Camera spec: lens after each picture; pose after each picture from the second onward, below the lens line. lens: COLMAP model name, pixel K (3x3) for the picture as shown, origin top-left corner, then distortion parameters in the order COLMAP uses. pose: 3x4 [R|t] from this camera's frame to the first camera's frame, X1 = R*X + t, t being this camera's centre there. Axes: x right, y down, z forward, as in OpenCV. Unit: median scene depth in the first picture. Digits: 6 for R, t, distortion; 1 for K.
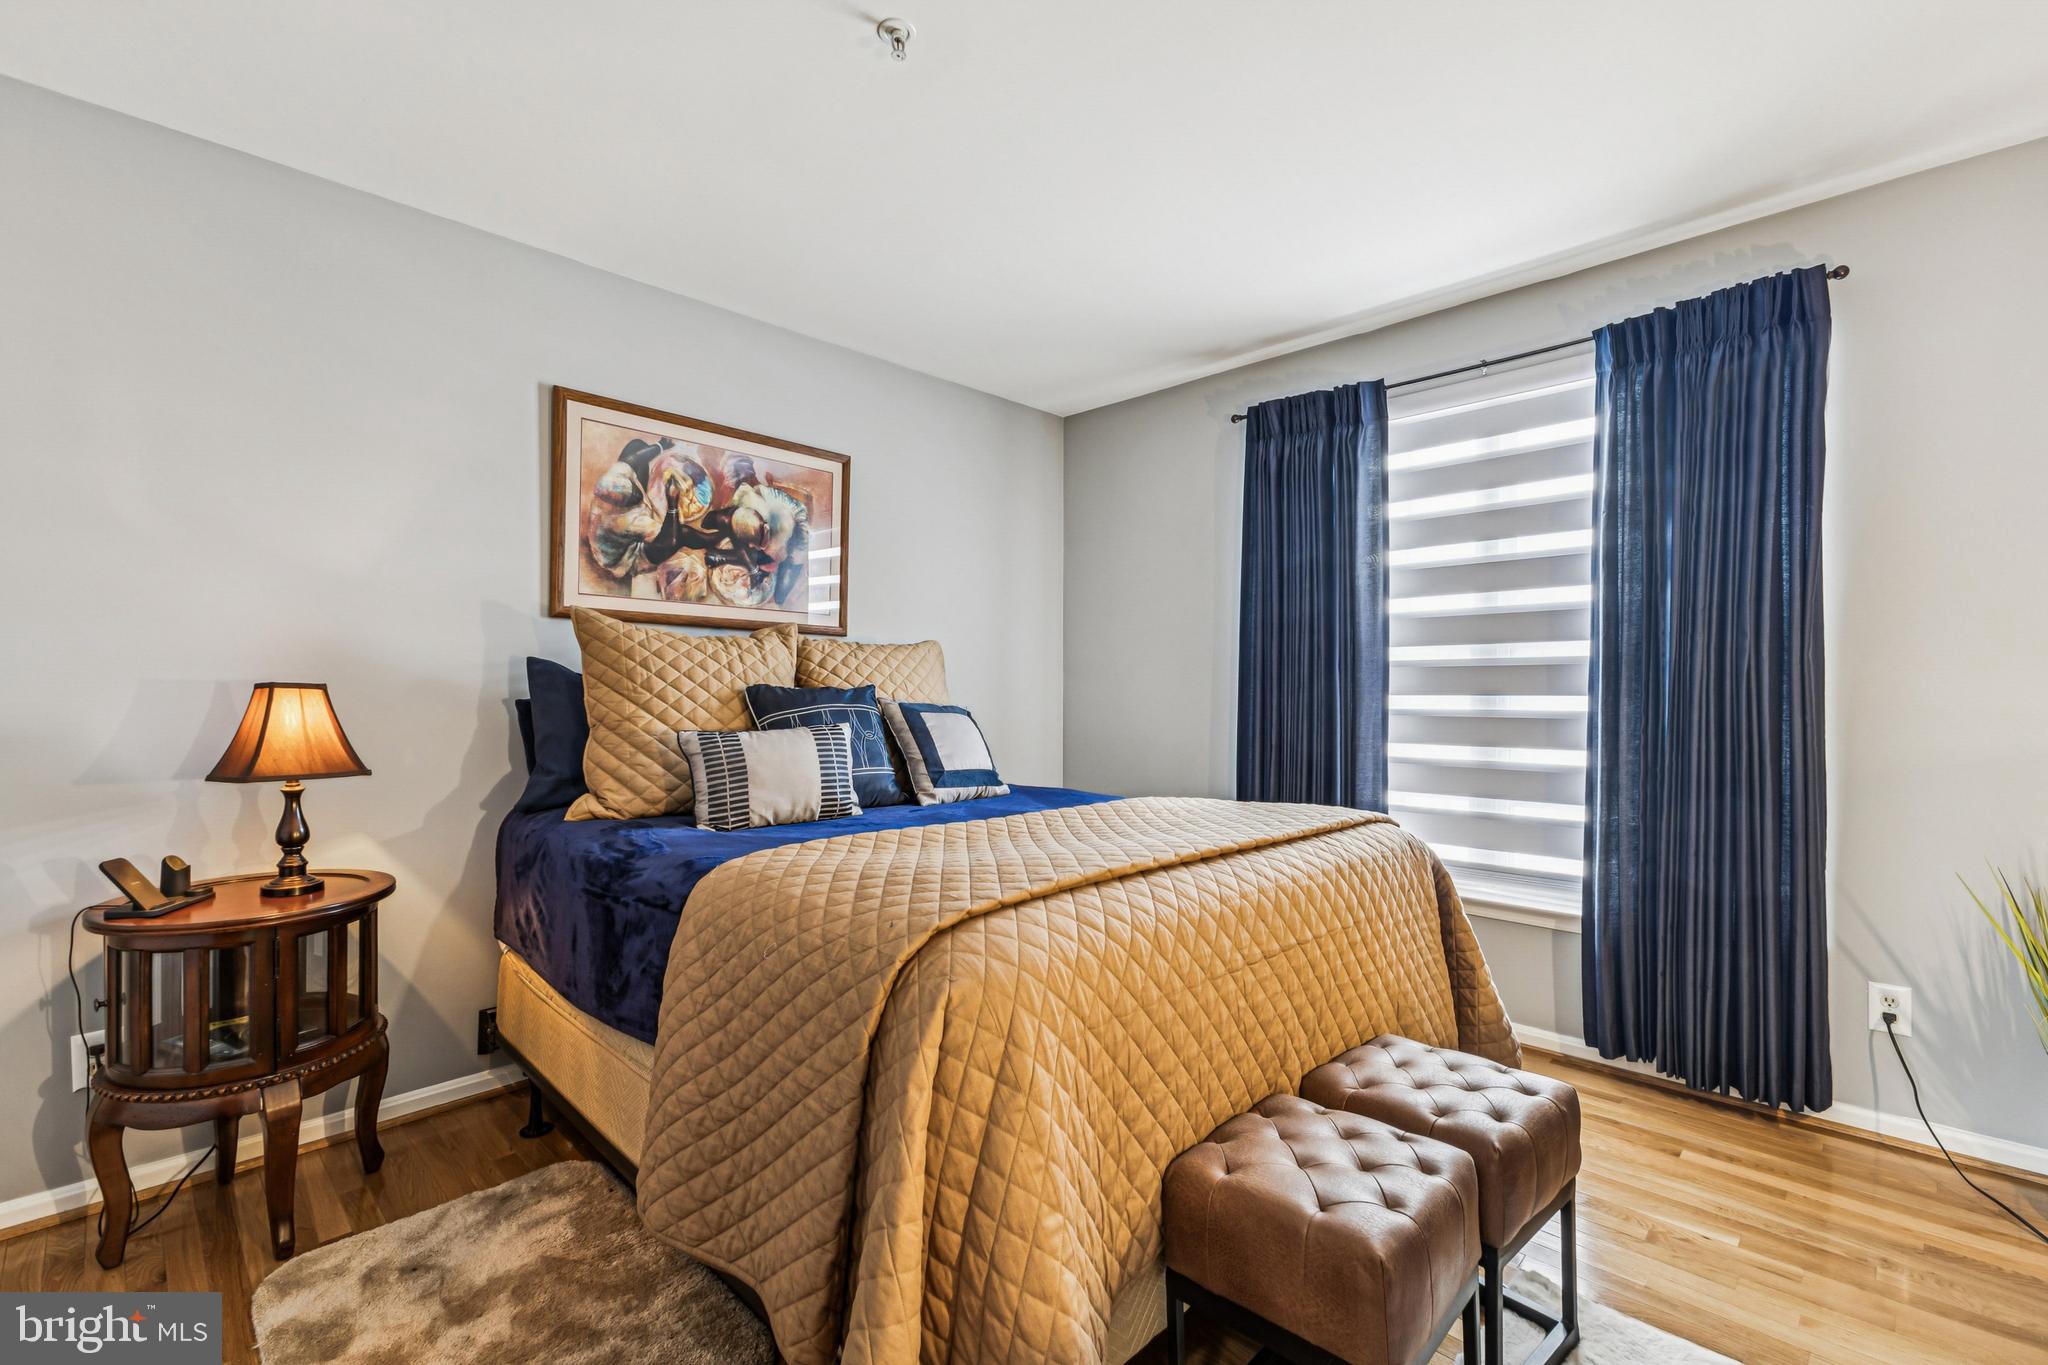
lens RADIAL K [[889.1, 0, 1022.1], [0, 889.1, 686.5], [0, 0, 1]] dist [0.008565, -0.000786]
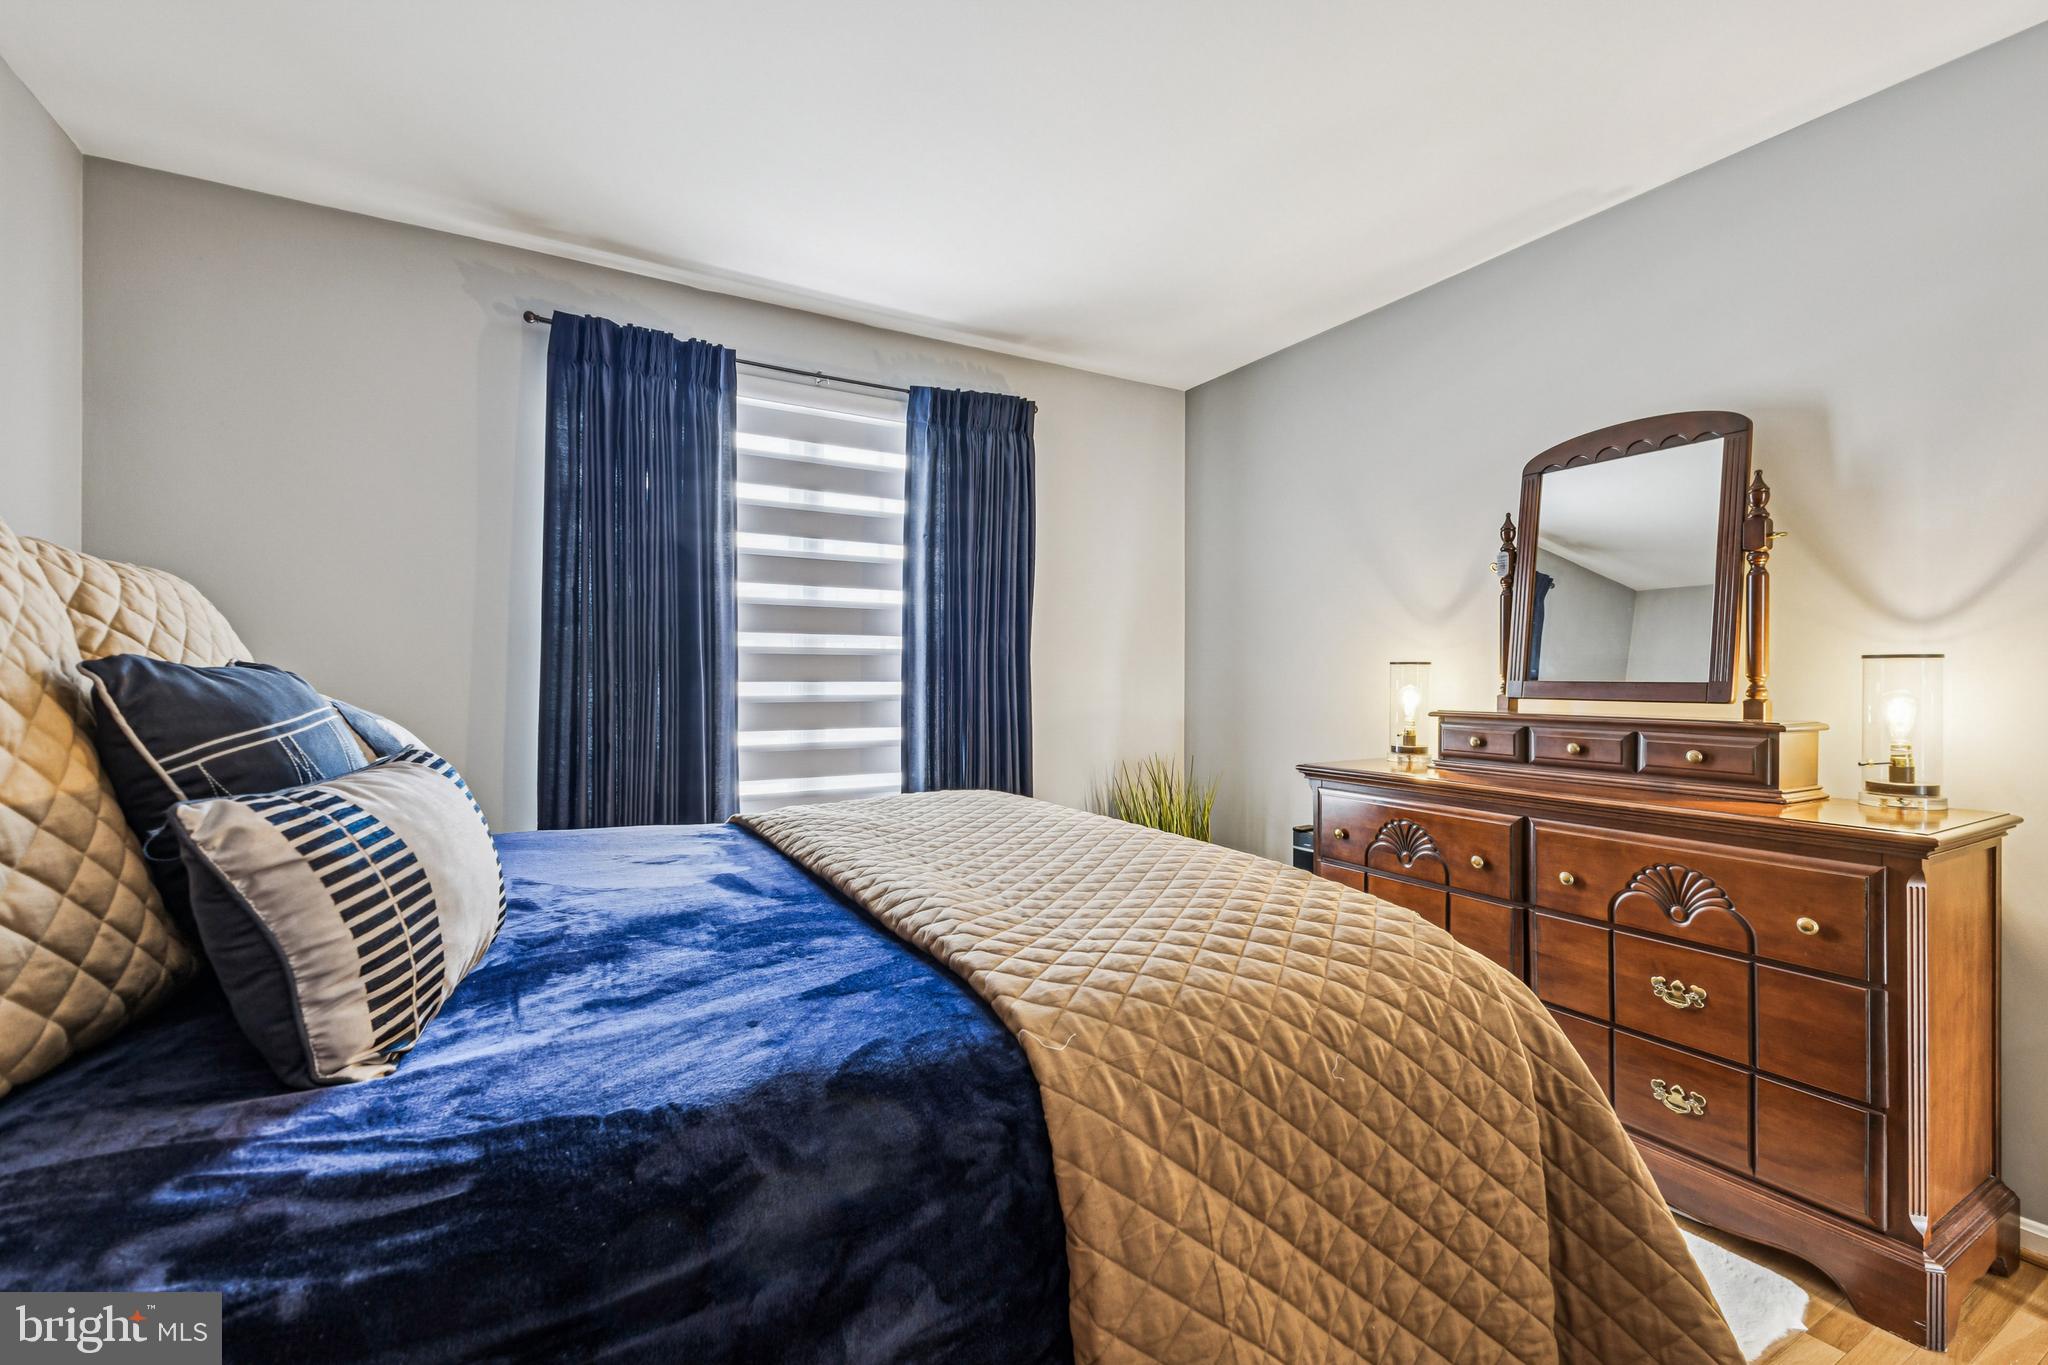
lens RADIAL K [[889.1, 0, 1021.5], [0, 889.1, 676.5], [0, 0, 1]] dist [0.008565, -0.000786]
pose [[0.243669, -0.004768, 0.969847, -0.445427], [-0.001428, 0.999985, 0.005275, -0.002285], [-0.969857, -0.002670, 0.243659, 0.471401]]
